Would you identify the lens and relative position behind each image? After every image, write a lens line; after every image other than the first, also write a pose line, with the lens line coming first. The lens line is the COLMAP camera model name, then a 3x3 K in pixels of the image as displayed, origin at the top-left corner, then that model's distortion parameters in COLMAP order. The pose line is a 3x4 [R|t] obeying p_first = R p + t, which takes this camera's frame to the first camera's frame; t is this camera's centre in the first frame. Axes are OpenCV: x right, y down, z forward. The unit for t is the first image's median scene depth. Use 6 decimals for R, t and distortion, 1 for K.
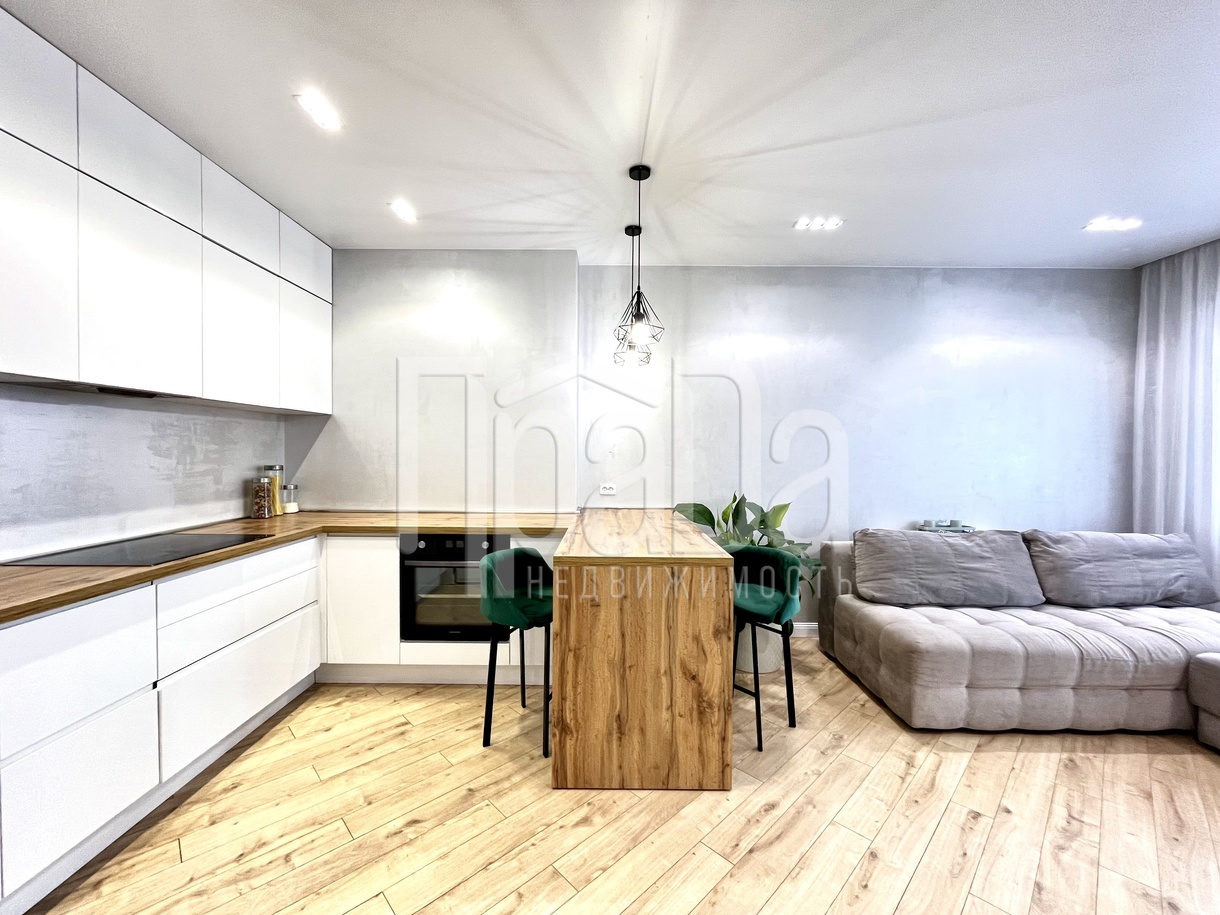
lens RADIAL K [[496.7, 0, 607.3], [0, 496.7, 460.0], [0, 0, 1]] dist [-0.003091, 0.000479]
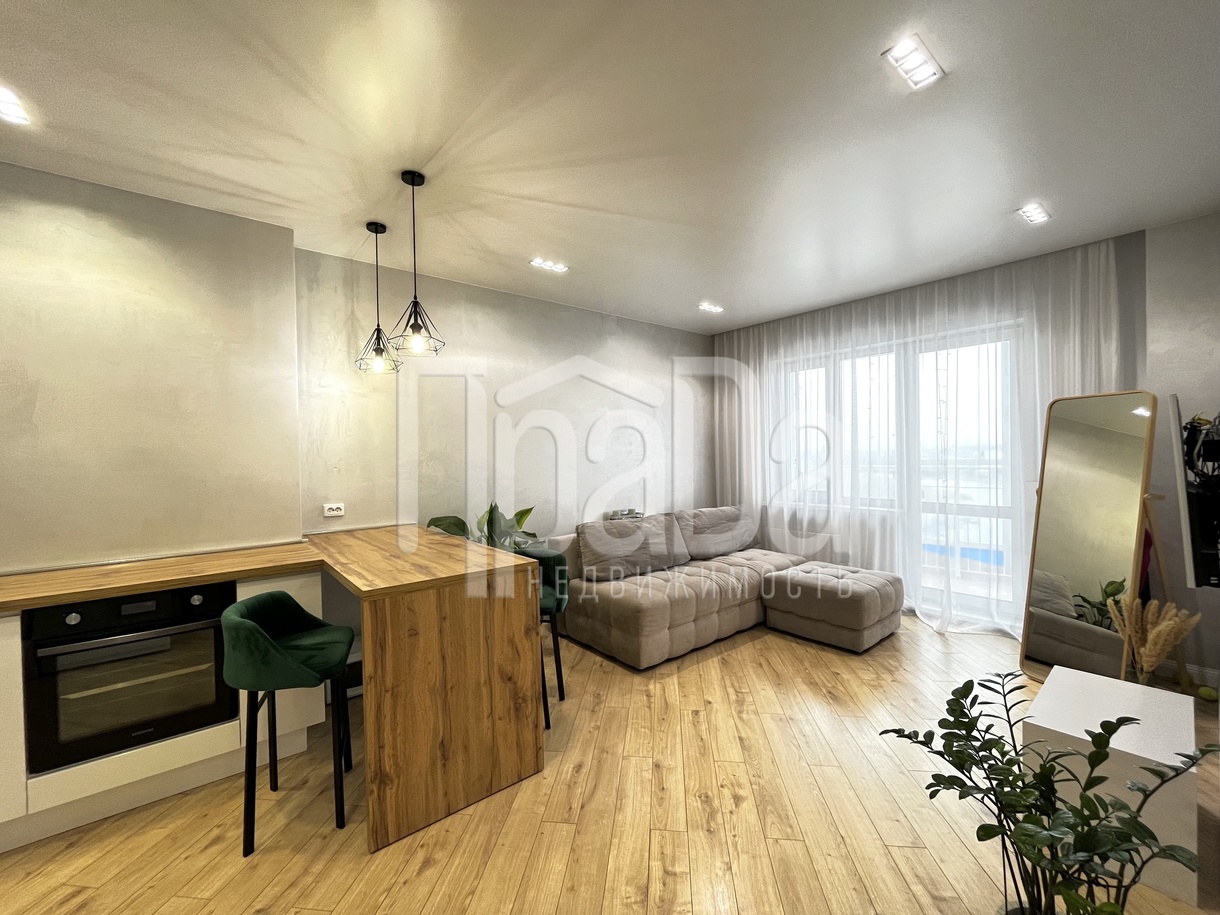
lens RADIAL K [[496.7, 0, 606.9], [0, 496.7, 459.6], [0, 0, 1]] dist [-0.003091, 0.000479]
pose [[0.770823, -0.028859, 0.636396, -0.269727], [0.035952, 0.999352, 0.001771, -0.021351], [-0.636035, 0.021514, 0.771361, 0.029708]]
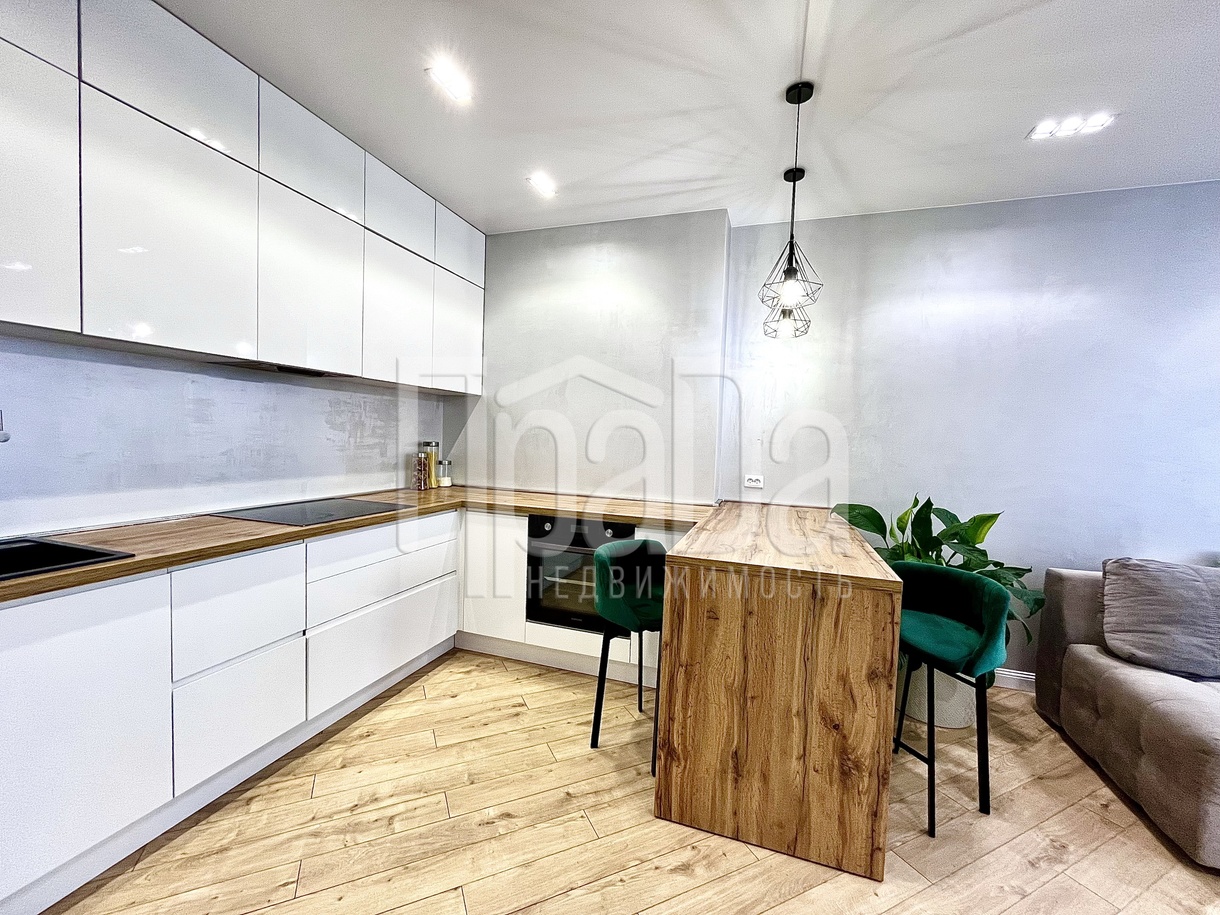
lens RADIAL K [[496.7, 0, 607.5], [0, 496.7, 460.0], [0, 0, 1]] dist [-0.003091, 0.000479]
pose [[0.946612, 0.043371, -0.319445, 0.052267], [-0.035801, 0.998922, 0.029534, 0.006198], [0.320382, -0.016521, 0.947144, 0.123151]]
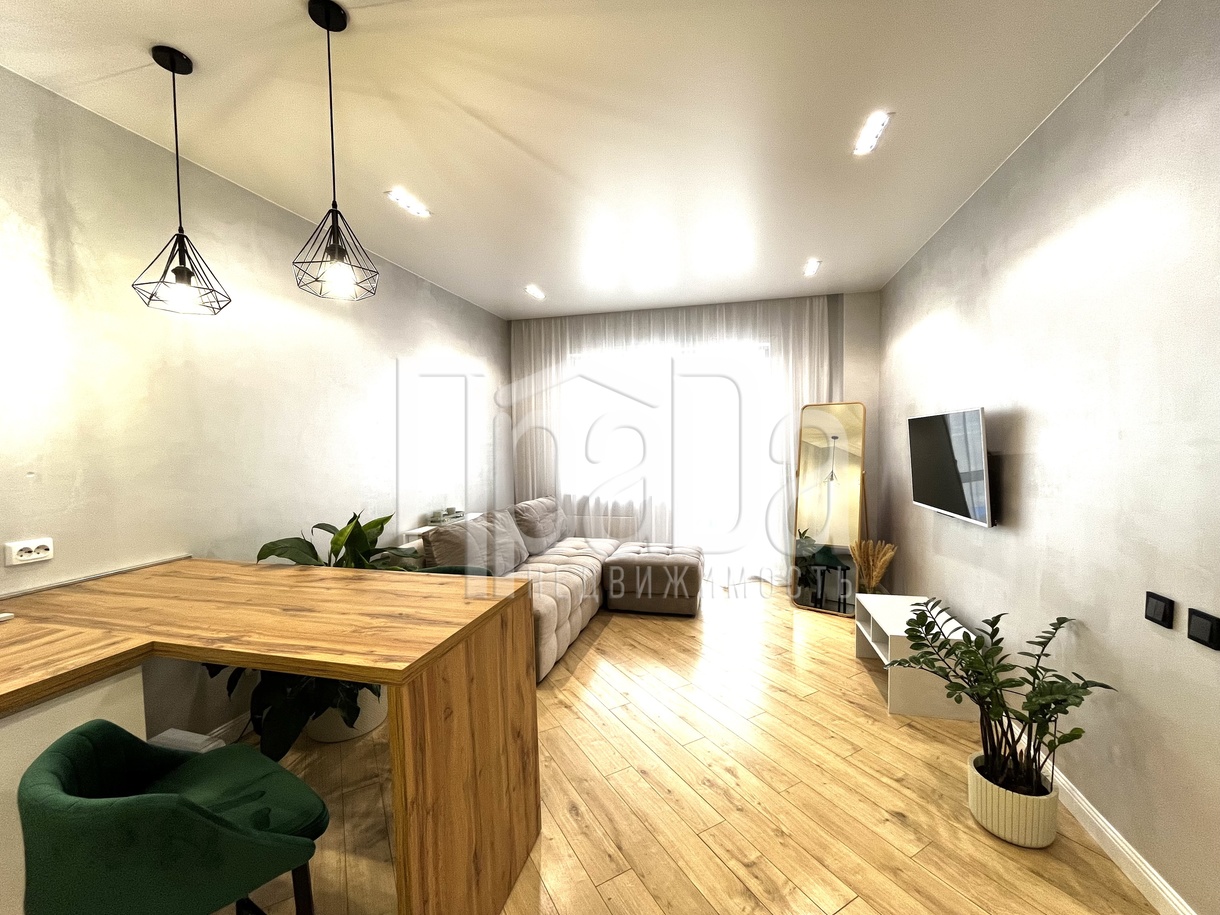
lens RADIAL K [[496.7, 0, 607.3], [0, 496.7, 459.9], [0, 0, 1]] dist [-0.003091, 0.000479]
pose [[0.247272, -0.053973, 0.967442, -0.465625], [0.037373, 0.998236, 0.046139, -0.044437], [-0.968225, 0.024748, 0.248853, 0.521167]]
